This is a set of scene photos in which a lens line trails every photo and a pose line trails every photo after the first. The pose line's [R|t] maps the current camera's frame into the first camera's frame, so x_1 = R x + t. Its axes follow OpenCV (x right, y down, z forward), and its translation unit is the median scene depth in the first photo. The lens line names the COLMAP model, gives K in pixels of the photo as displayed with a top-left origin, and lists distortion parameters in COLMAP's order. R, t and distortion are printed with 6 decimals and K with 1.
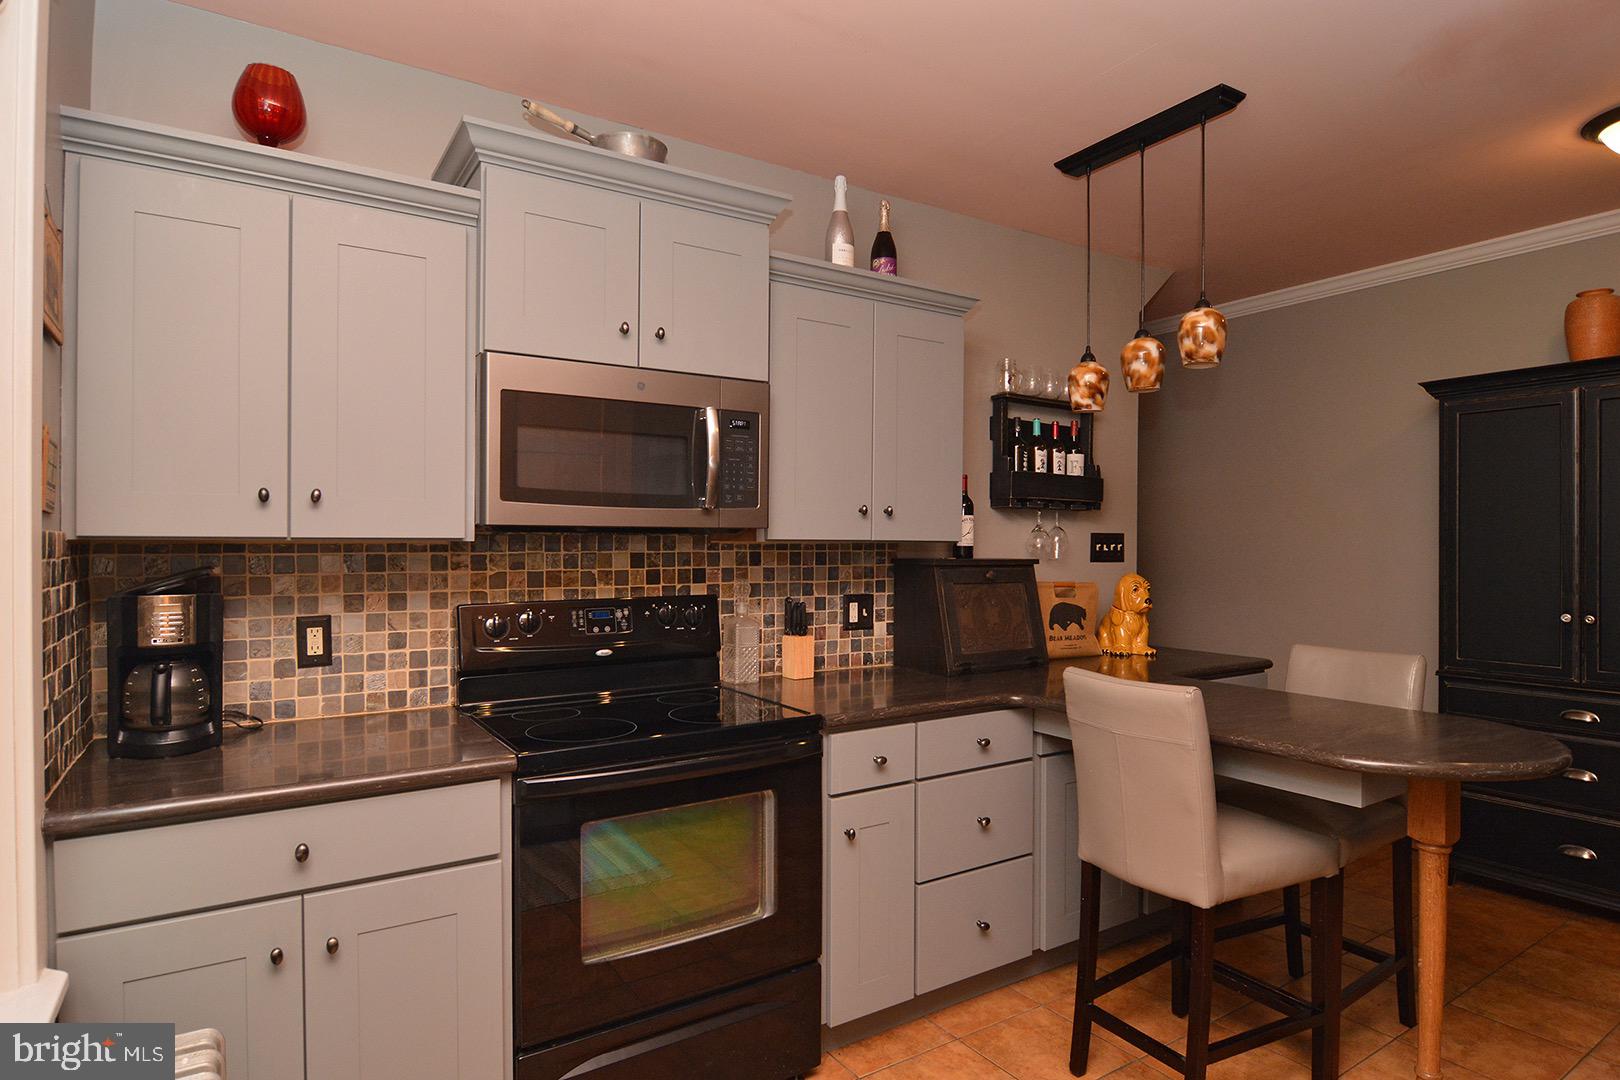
lens RADIAL K [[879.4, 0, 807.3], [0, 879.4, 544.1], [0, 0, 1]] dist [-0.015744, -0.001691]
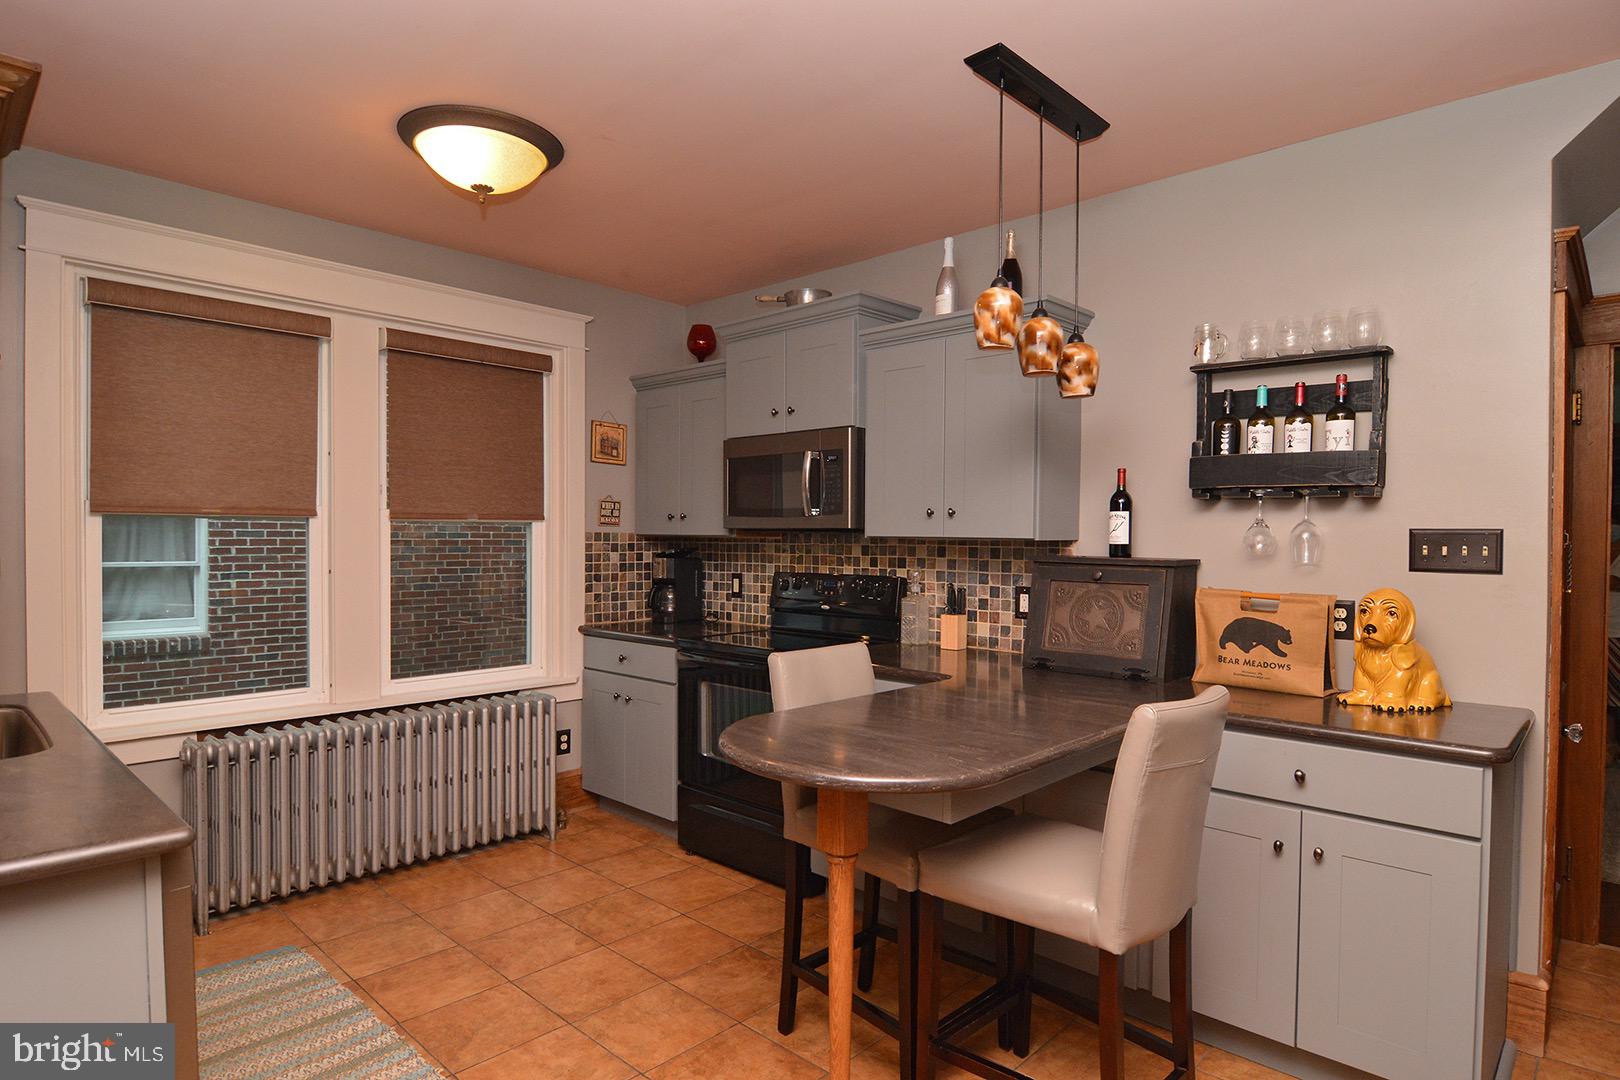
lens RADIAL K [[879.4, 0, 807.3], [0, 879.4, 544.1], [0, 0, 1]] dist [-0.015744, -0.001691]
pose [[0.239726, 0.009194, -0.970797, 1.095753], [-0.007990, 0.999940, 0.007497, -0.002238], [0.970808, 0.005960, 0.239785, 0.489546]]
